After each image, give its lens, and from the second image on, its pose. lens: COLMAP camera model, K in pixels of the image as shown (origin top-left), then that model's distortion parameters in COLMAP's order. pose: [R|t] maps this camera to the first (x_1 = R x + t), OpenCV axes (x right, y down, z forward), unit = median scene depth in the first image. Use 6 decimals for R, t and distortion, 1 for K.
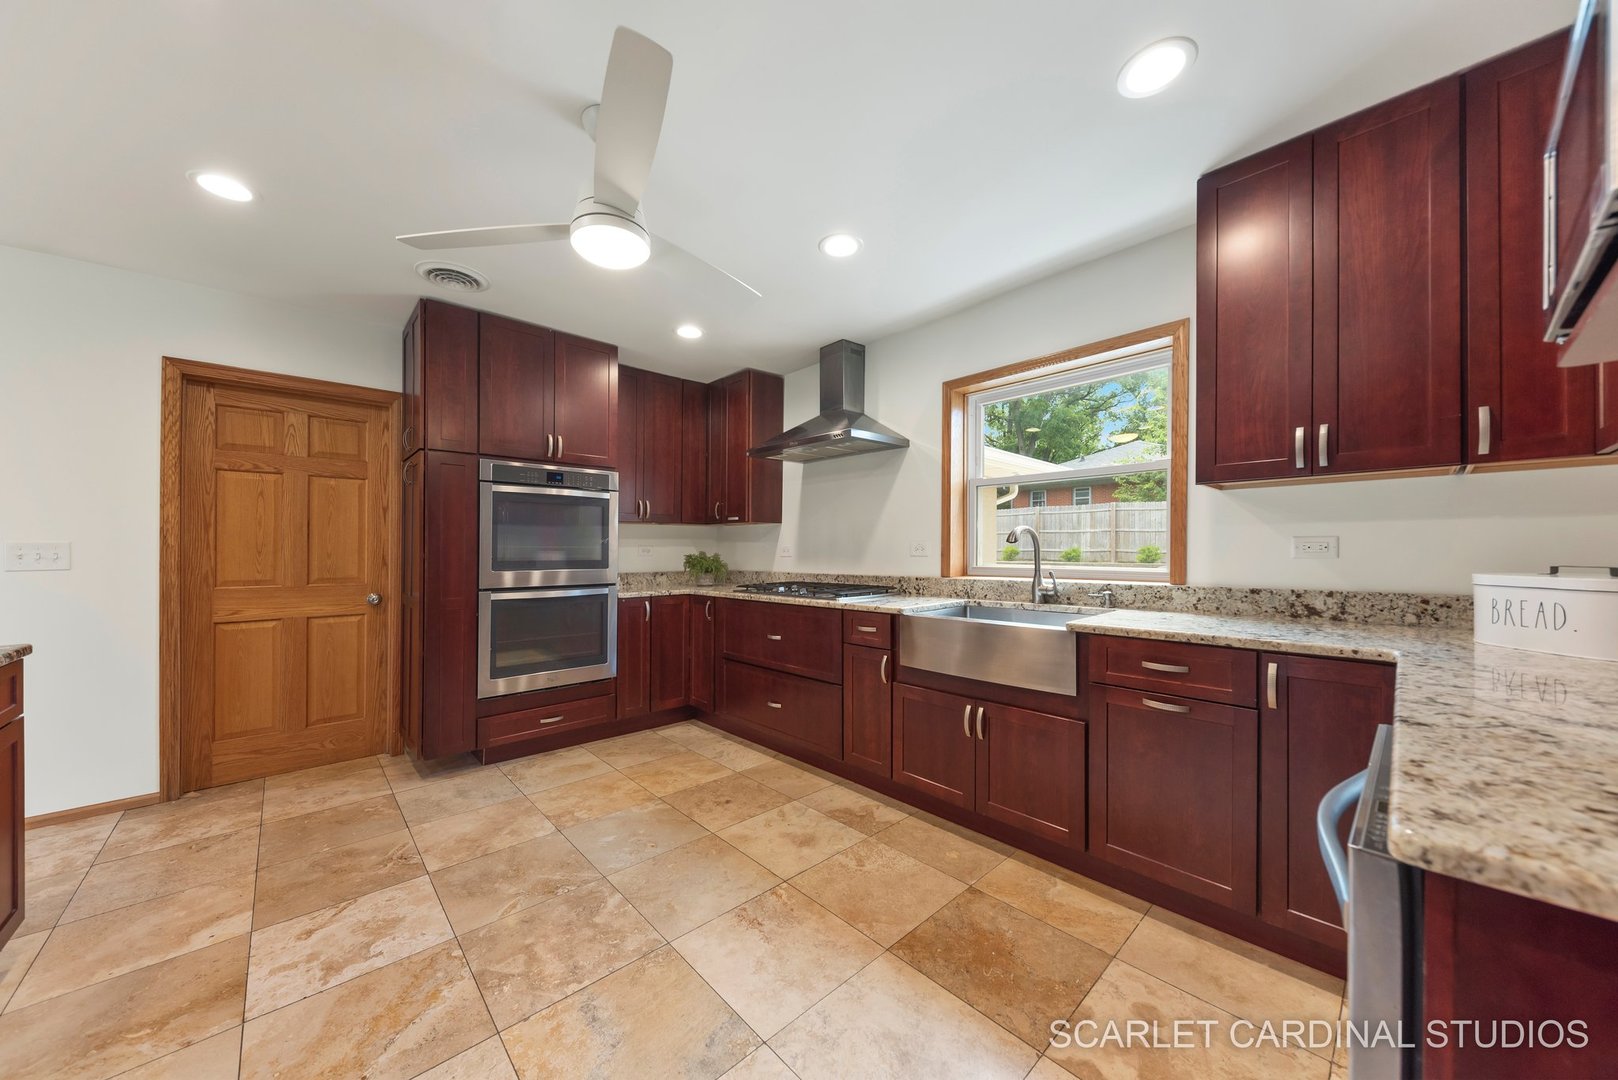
lens RADIAL K [[564.1, 0, 814.4], [0, 564.1, 552.4], [0, 0, 1]] dist [0.020494, -0.009516]
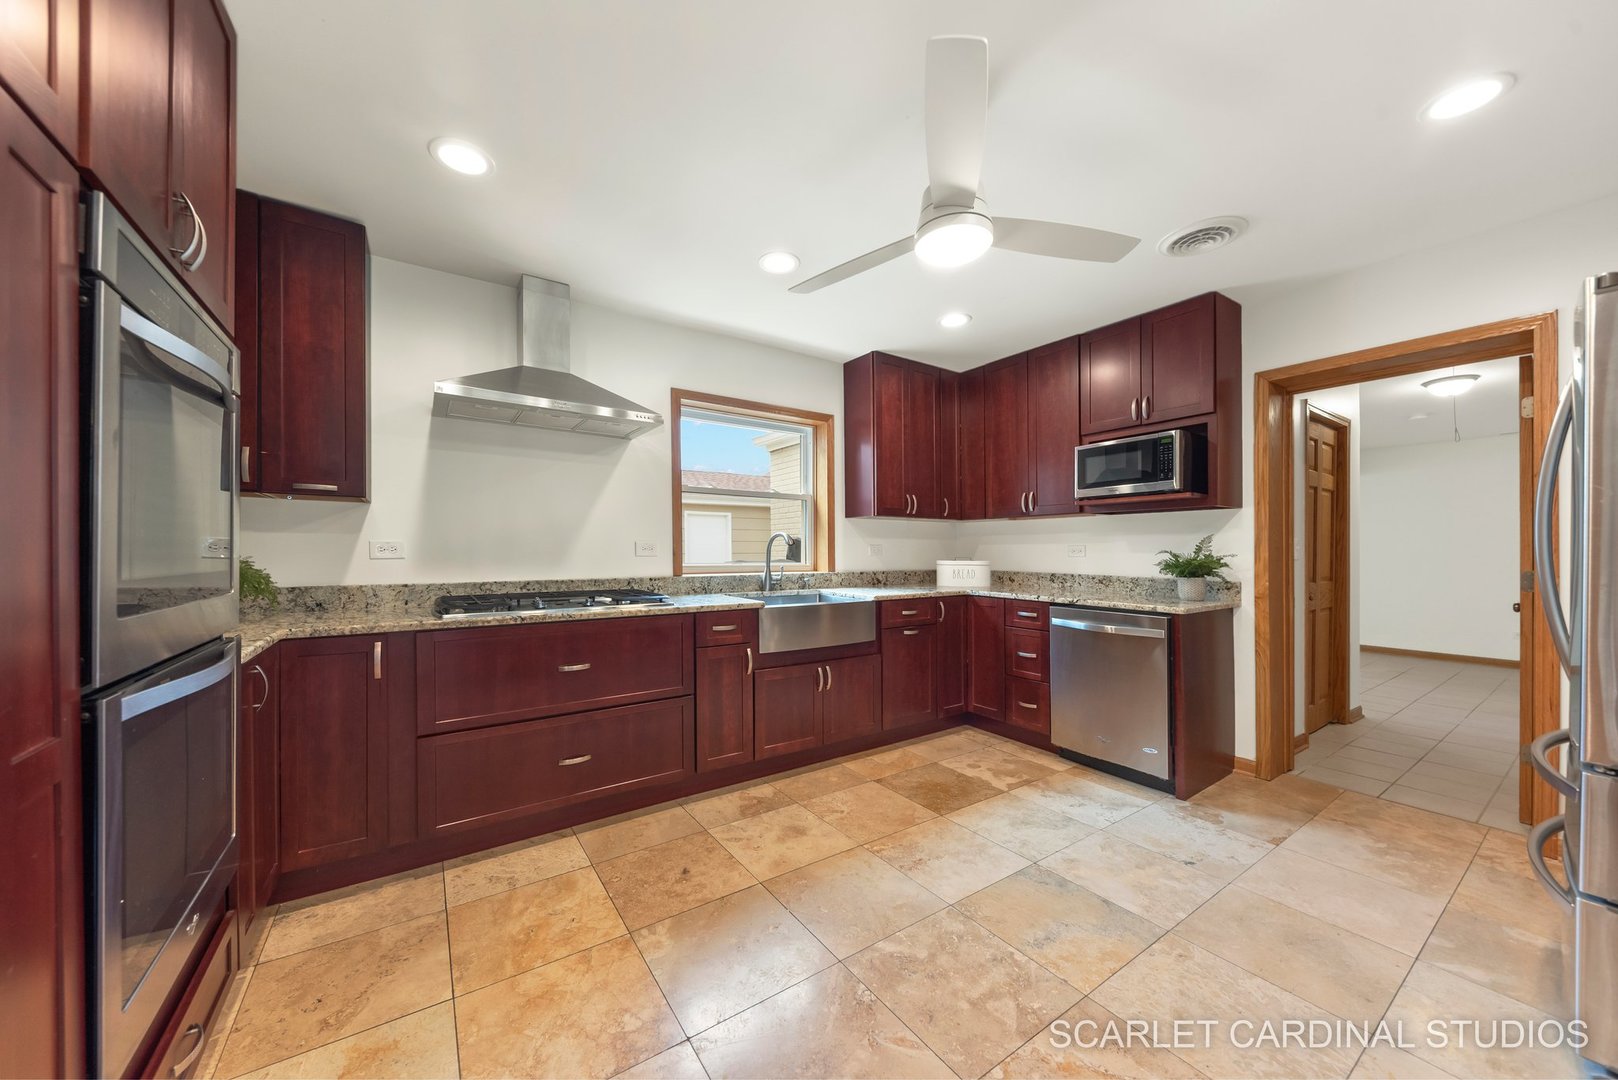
lens RADIAL K [[568.8, 0, 795.8], [0, 568.8, 552.8], [0, 0, 1]] dist [0.018027, -0.008789]
pose [[0.155257, -0.000463, 0.987874, -1.157716], [-0.002897, 0.999995, 0.000924, -0.000923], [-0.987870, -0.003005, 0.155254, 0.928203]]
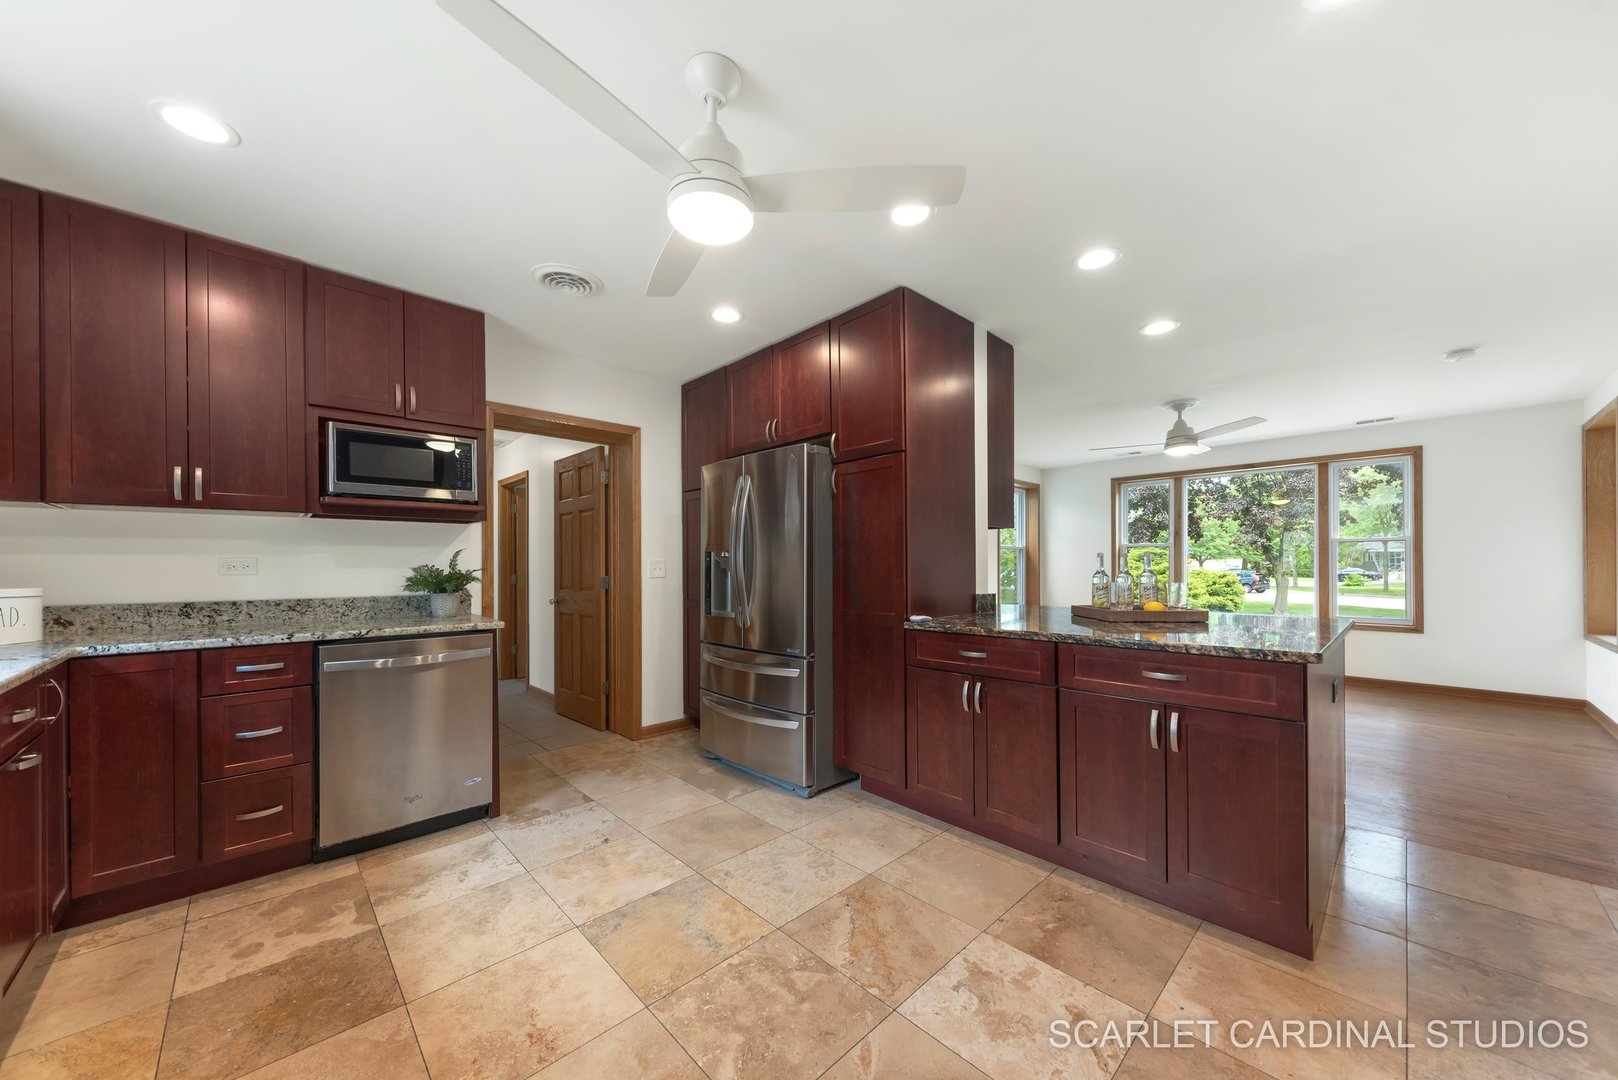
lens RADIAL K [[564.1, 0, 814.4], [0, 564.1, 552.4], [0, 0, 1]] dist [0.020494, -0.009516]
pose [[-0.999660, 0.008704, -0.024575, -0.413212], [0.009198, 0.999756, -0.020098, -0.000891], [0.024394, -0.020317, -0.999496, 1.570426]]
